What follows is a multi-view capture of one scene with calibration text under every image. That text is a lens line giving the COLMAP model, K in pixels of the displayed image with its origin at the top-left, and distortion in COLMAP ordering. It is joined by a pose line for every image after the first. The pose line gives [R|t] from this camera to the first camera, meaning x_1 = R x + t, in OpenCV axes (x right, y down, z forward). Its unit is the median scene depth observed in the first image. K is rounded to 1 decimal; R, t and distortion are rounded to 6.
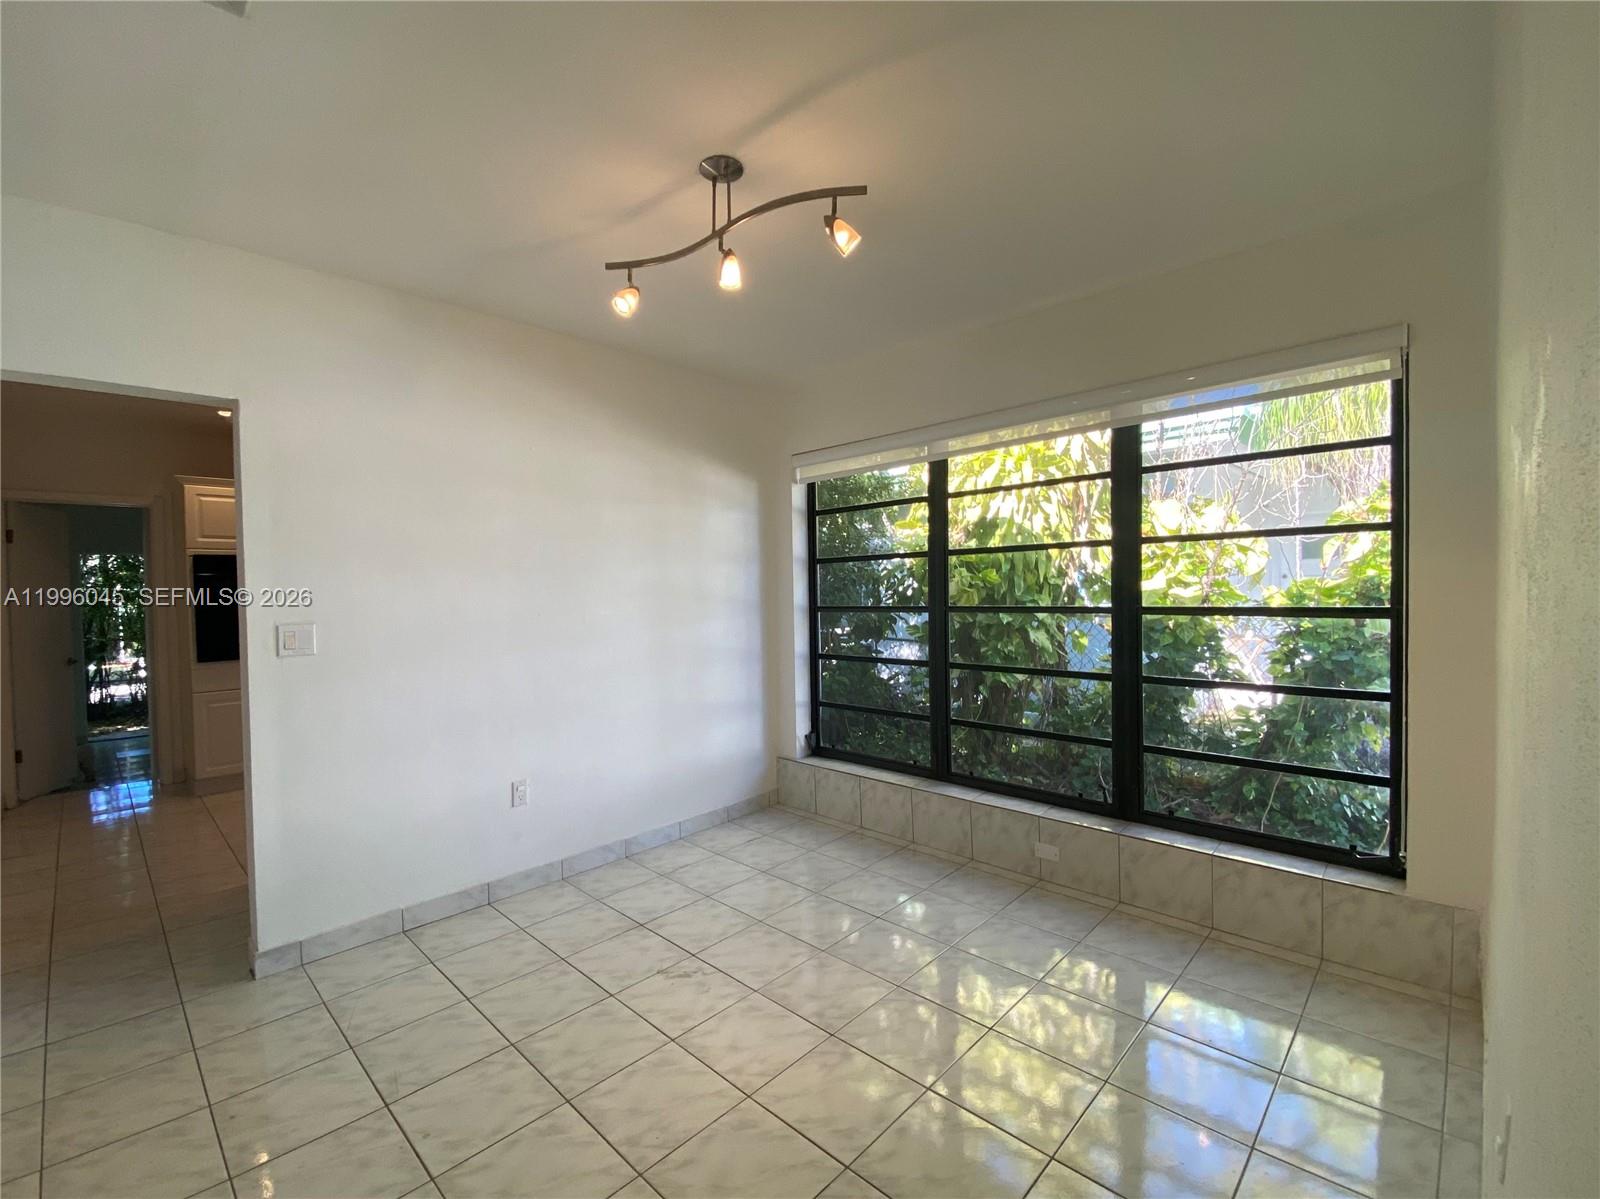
lens RADIAL K [[648.2, 0, 793.8], [0, 648.2, 605.7], [0, 0, 1]] dist [0.029330, -0.024706]
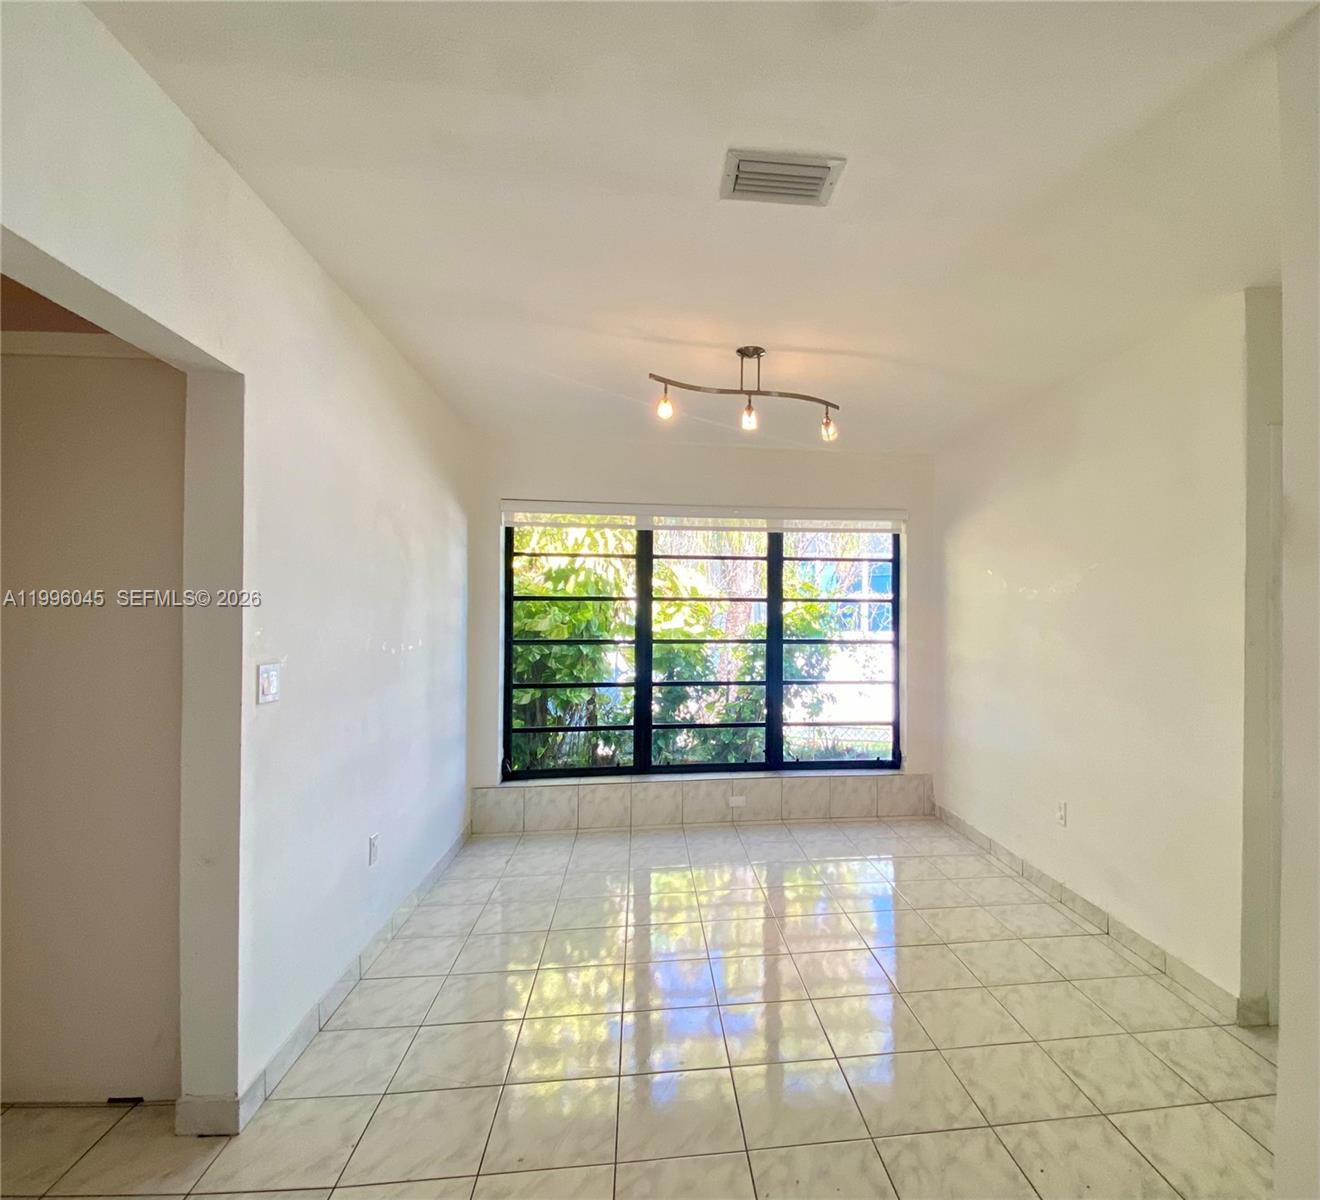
lens RADIAL K [[431.5, 0, 659.3], [0, 431.5, 626.8], [0, 0, 1]] dist [0.037158, -0.000002]
pose [[0.666638, 0.019579, 0.745125, -0.410469], [0.001261, 0.999624, -0.027394, -0.000023], [-0.745381, 0.019201, 0.666362, 0.381321]]
